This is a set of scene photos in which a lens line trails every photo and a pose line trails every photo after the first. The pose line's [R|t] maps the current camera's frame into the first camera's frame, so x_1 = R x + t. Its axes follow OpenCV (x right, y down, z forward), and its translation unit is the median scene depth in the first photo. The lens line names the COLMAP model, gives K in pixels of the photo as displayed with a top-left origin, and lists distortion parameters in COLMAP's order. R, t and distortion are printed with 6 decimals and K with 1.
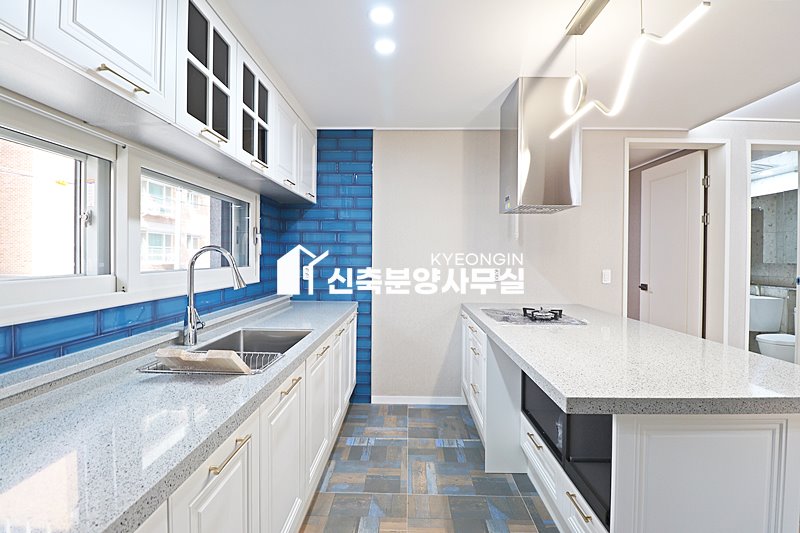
lens RADIAL K [[371.3, 0, 405.7], [0, 371.3, 258.1], [0, 0, 1]] dist [-0.003310, -0.009435]
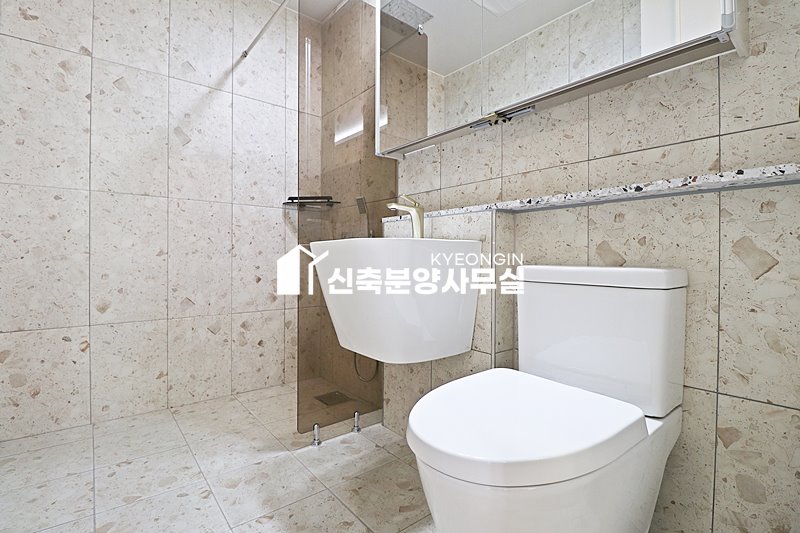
lens RADIAL K [[371.3, 0, 395.1], [0, 371.3, 260.0], [0, 0, 1]] dist [-0.003310, -0.009435]
pose [[0.771775, -0.001895, 0.635893, 0.615866], [0.002749, 0.999996, -0.000357, 0.098986], [-0.635890, 0.002024, 0.771777, 0.634947]]
